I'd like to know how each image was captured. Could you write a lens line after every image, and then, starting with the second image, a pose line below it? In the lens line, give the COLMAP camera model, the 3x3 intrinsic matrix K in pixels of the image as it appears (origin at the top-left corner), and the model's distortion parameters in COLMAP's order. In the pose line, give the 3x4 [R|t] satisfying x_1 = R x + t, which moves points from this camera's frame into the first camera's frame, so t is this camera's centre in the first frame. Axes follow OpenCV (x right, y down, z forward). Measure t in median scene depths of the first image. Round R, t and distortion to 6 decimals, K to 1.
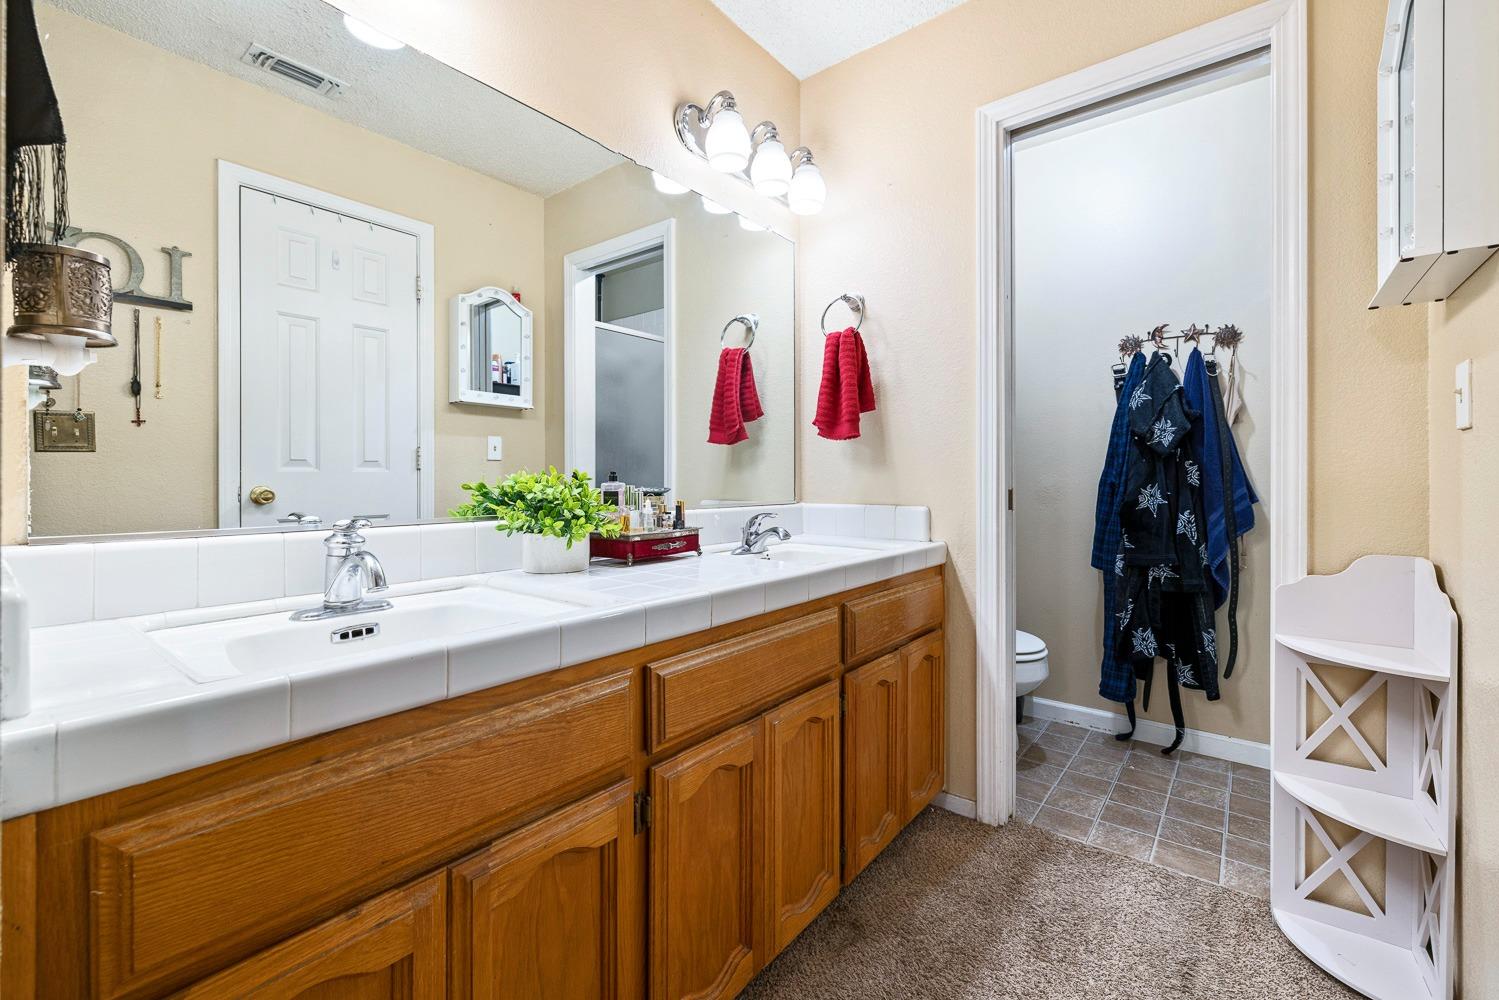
lens RADIAL K [[636.9, 0, 749.7], [0, 636.9, 487.3], [0, 0, 1]] dist [0.000084, -0.000237]
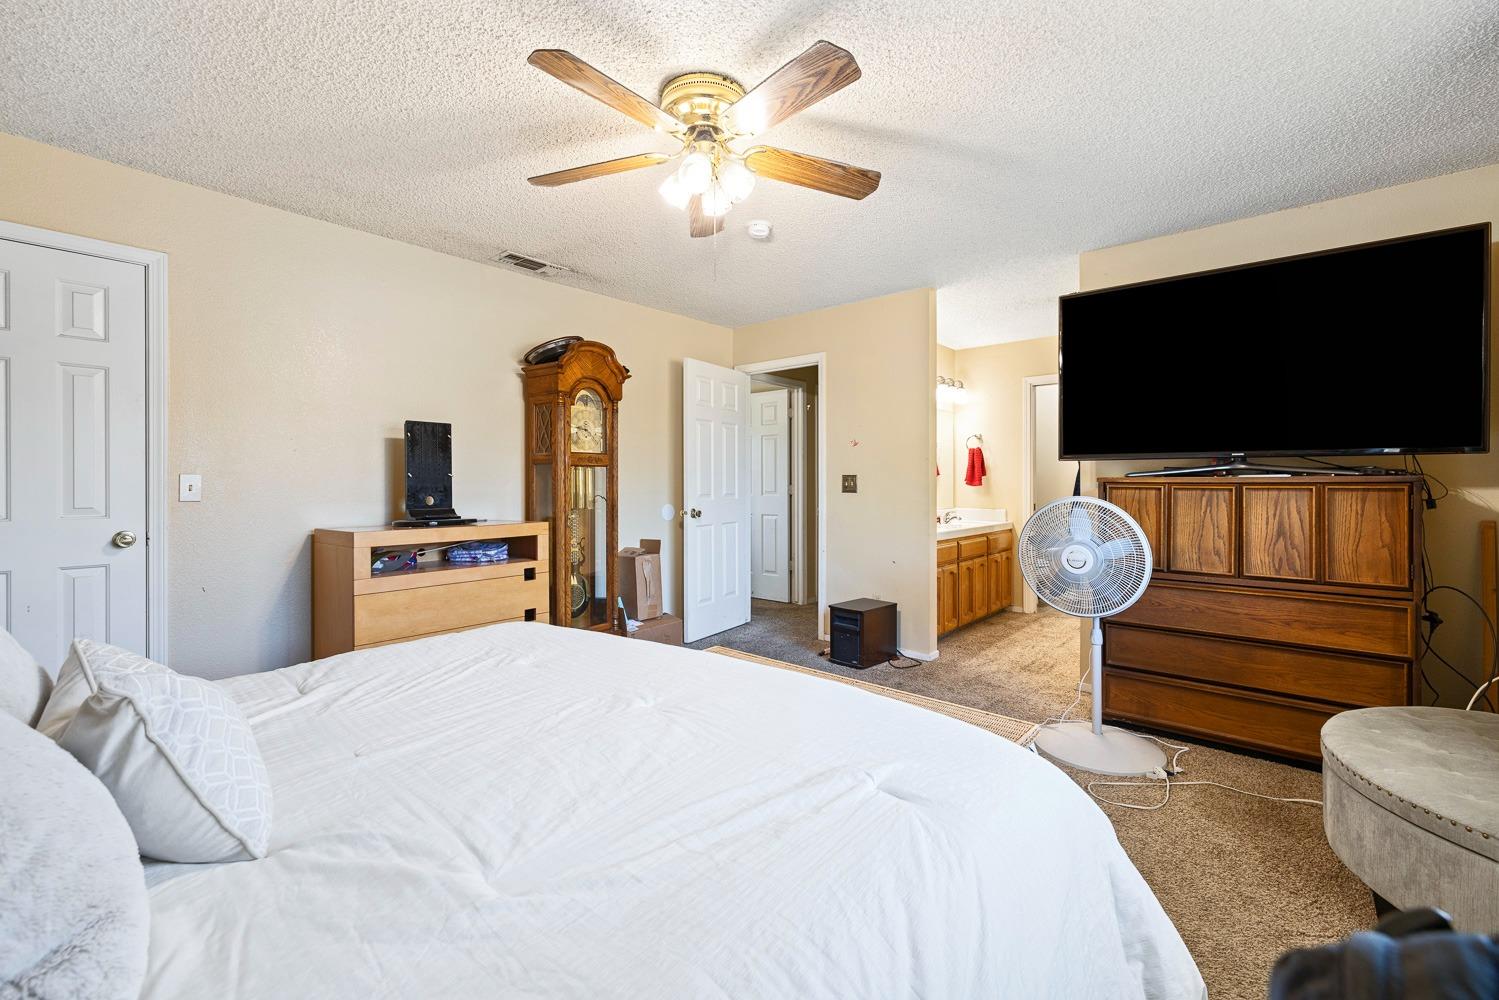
lens RADIAL K [[636.9, 0, 749.7], [0, 636.9, 487.3], [0, 0, 1]] dist [0.000084, -0.000237]
pose [[0.999019, -0.000622, -0.044284, -0.738955], [0.000522, 0.999997, -0.002262, -0.061945], [0.044285, 0.002237, 0.999016, -1.904953]]
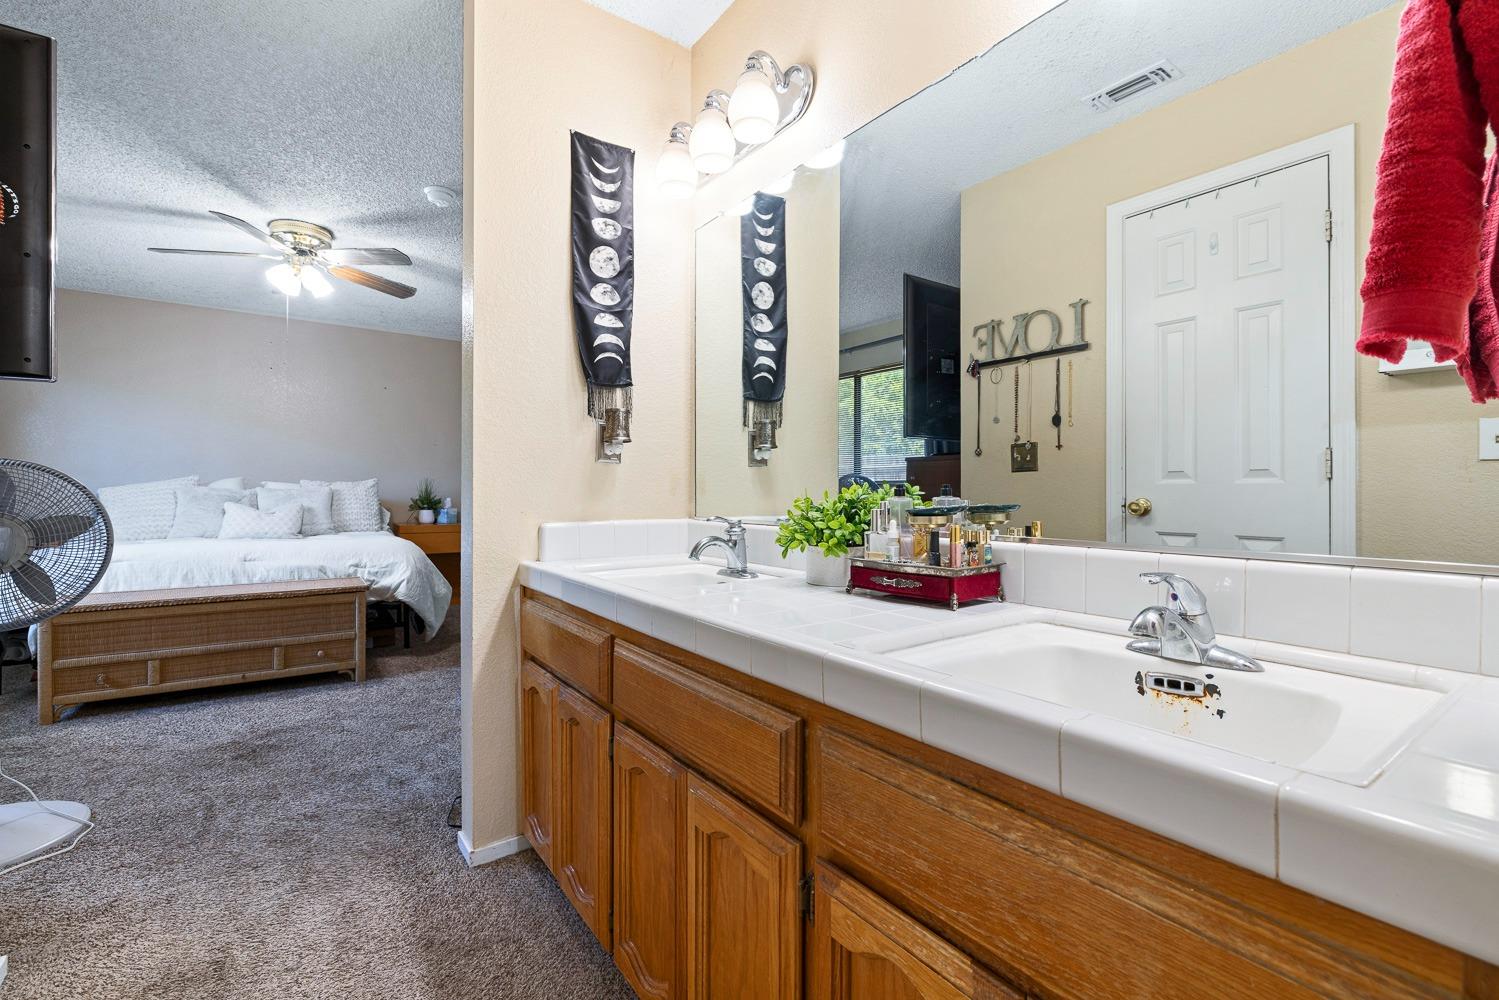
lens RADIAL K [[669.6, 0, 754.0], [0, 669.6, 493.2], [0, 0, 1]] dist [0.000301, 0.000169]
pose [[-0.277296, 0.007145, -0.960758, 0.646727], [-0.013520, 0.999844, 0.011337, -0.019955], [0.960689, 0.016133, -0.277156, 0.999084]]
